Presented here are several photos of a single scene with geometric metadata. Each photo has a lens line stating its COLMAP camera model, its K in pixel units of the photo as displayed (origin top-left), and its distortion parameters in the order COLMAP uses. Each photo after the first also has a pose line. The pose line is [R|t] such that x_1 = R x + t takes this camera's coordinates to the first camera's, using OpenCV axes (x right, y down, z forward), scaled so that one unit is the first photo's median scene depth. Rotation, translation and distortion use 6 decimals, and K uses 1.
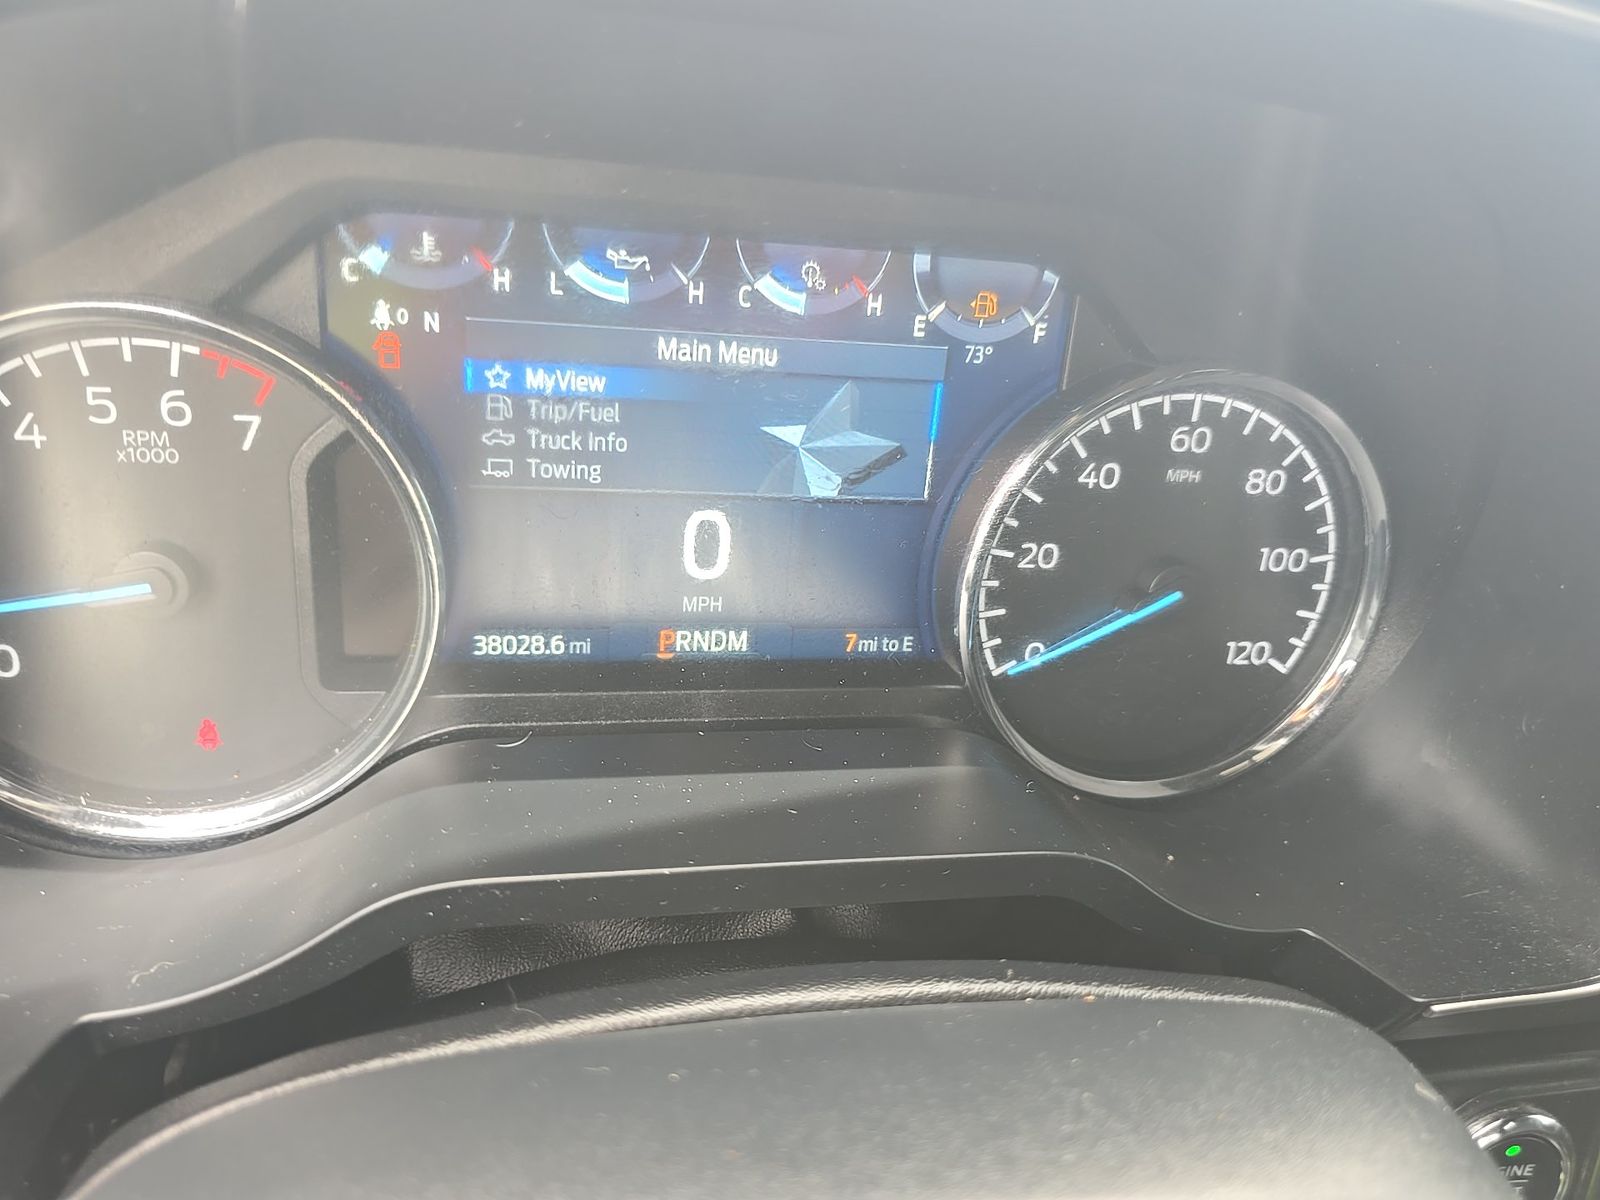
lens RADIAL K [[1053.8, 0, 805.5], [0, 1053.8, 603.3], [0, 0, 1]] dist [0.005347, -0.003226]
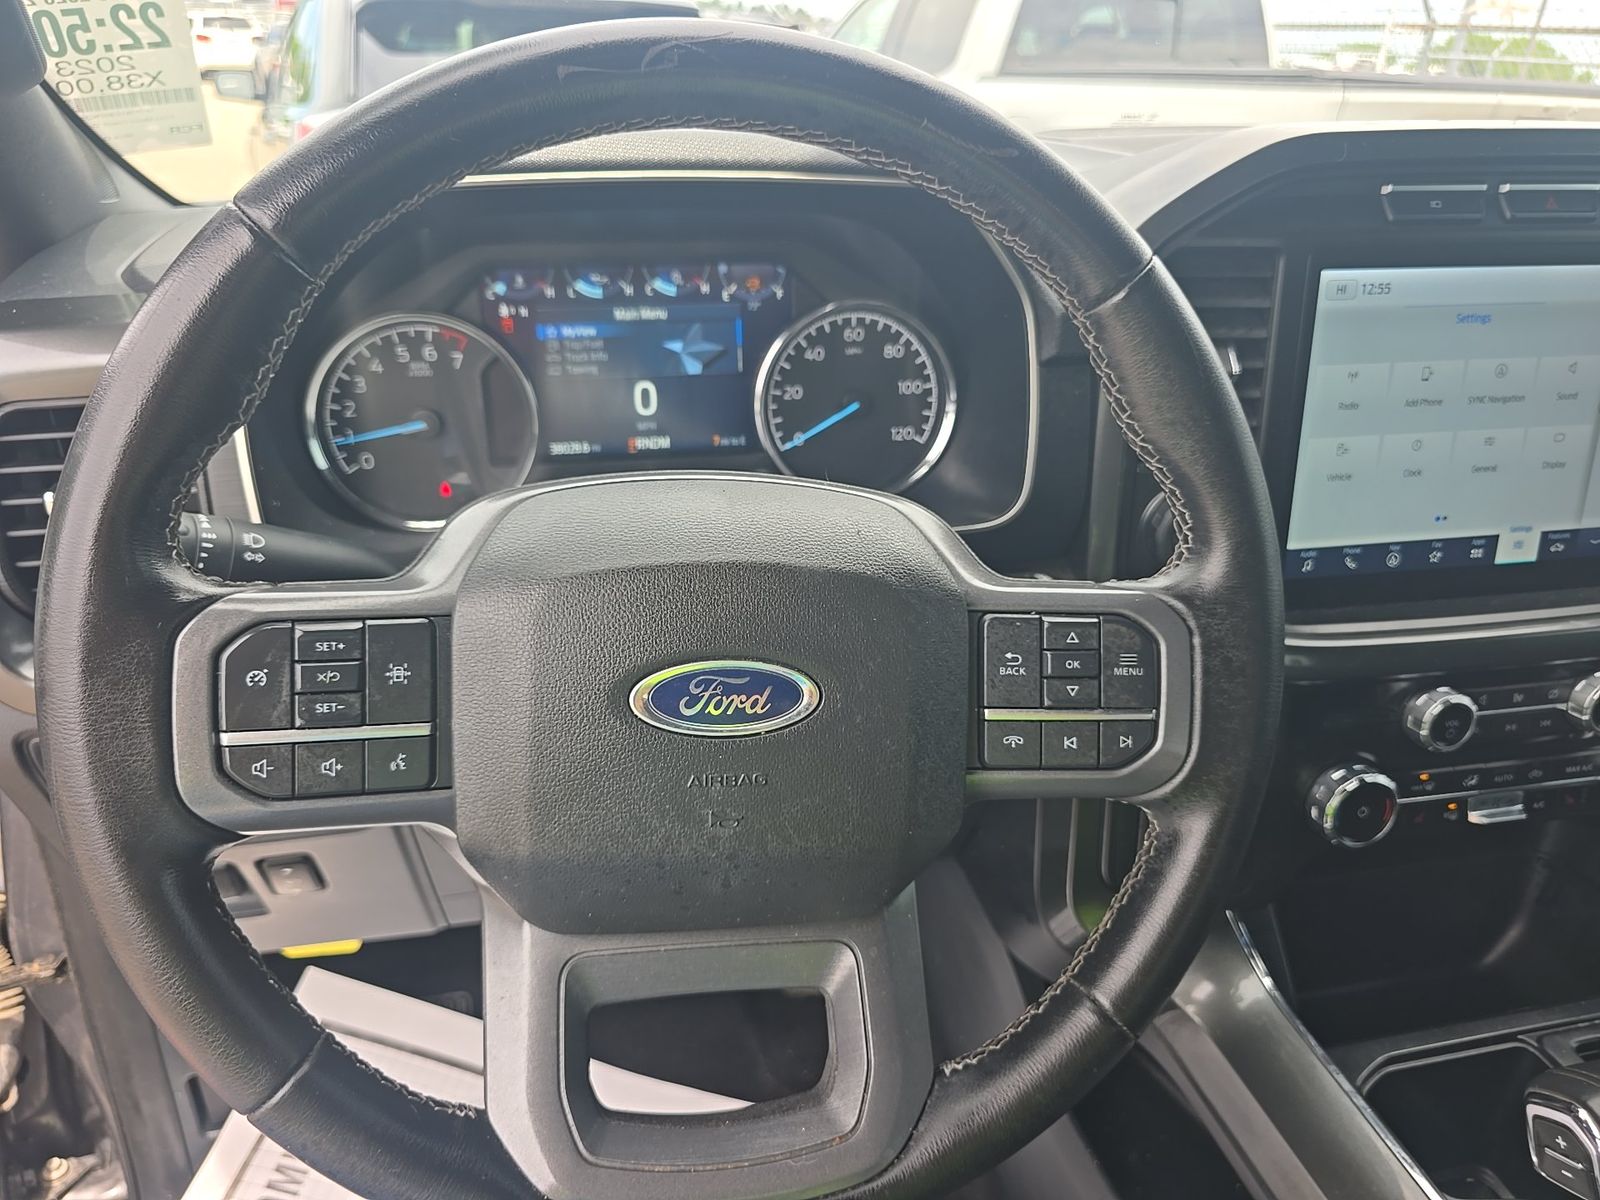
lens RADIAL K [[1103.7, 0, 815.6], [0, 1103.7, 600.1], [0, 0, 1]] dist [0.046884, -0.048621]
pose [[0.994641, -0.074590, -0.071594, 0.435930], [0.074301, 0.997213, -0.006689, 0.448448], [0.071893, 0.001334, 0.997411, -1.456279]]
